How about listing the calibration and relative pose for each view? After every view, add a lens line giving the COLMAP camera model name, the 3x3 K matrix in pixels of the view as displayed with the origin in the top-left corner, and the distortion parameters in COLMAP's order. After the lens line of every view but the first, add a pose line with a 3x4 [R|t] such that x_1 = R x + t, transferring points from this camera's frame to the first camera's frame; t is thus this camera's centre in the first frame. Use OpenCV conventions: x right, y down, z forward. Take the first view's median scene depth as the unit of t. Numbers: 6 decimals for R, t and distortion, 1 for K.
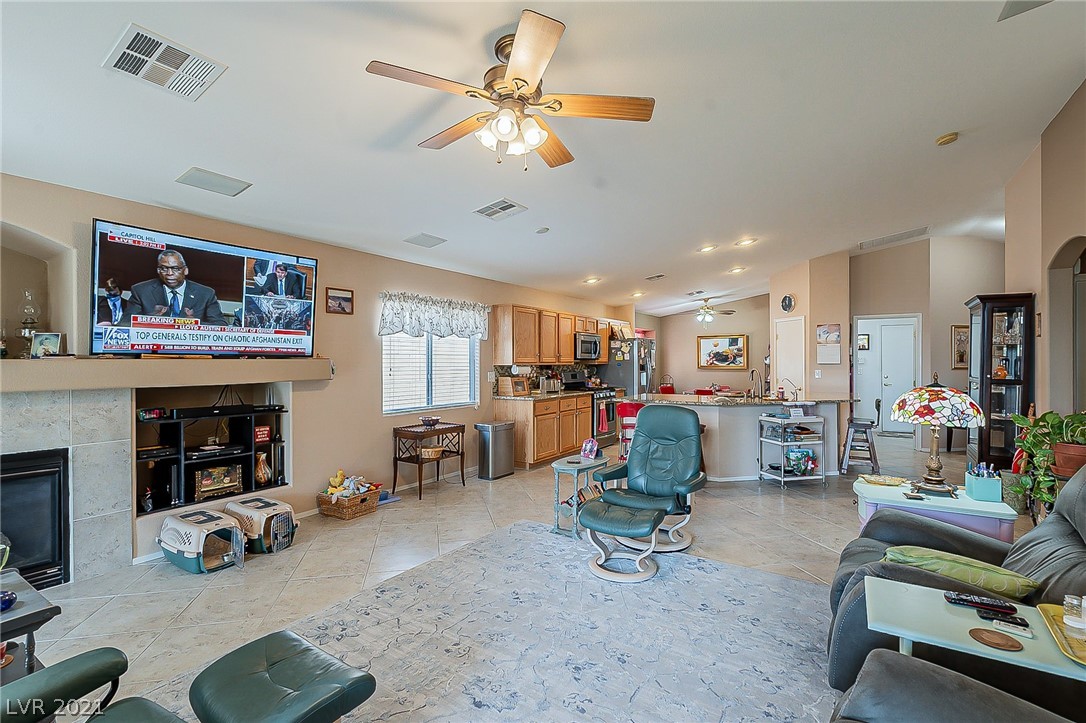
lens RADIAL K [[494.4, 0, 541.2], [0, 494.4, 359.8], [0, 0, 1]] dist [-0.007628, 0.002497]
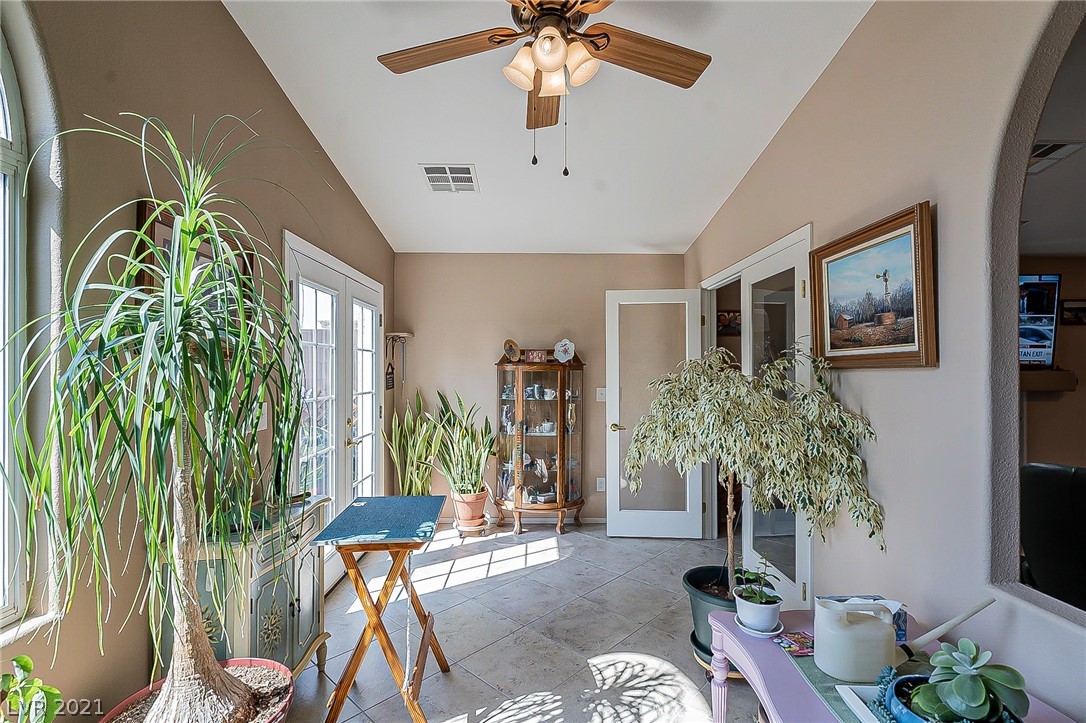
lens RADIAL K [[494.4, 0, 540.0], [0, 494.4, 369.5], [0, 0, 1]] dist [-0.007628, 0.002497]
pose [[0.554069, -0.000315, -0.832471, -0.134059], [-0.000994, 0.999999, -0.001040, -0.001067], [0.832470, 0.001403, 0.554068, -0.318353]]
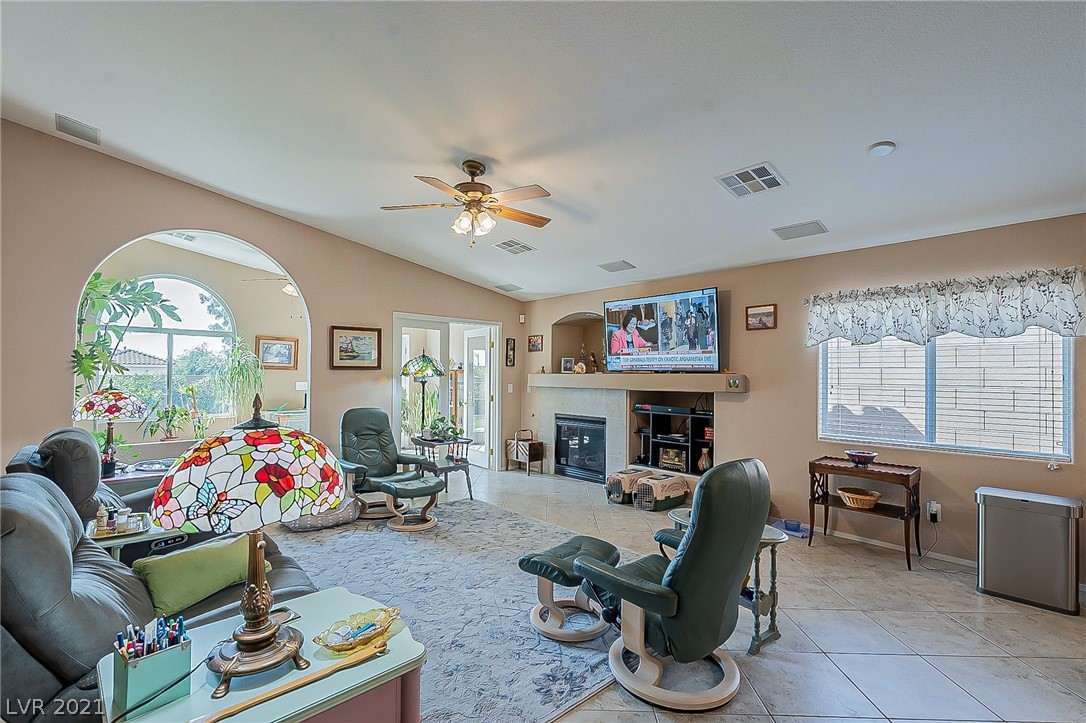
lens RADIAL K [[494.4, 0, 538.9], [0, 494.4, 370.0], [0, 0, 1]] dist [-0.007628, 0.002497]
pose [[-0.250756, -0.012109, -0.967975, 0.500100], [-0.006672, 0.999920, -0.010780, 0.003159], [0.968027, 0.003755, -0.250816, 0.583044]]
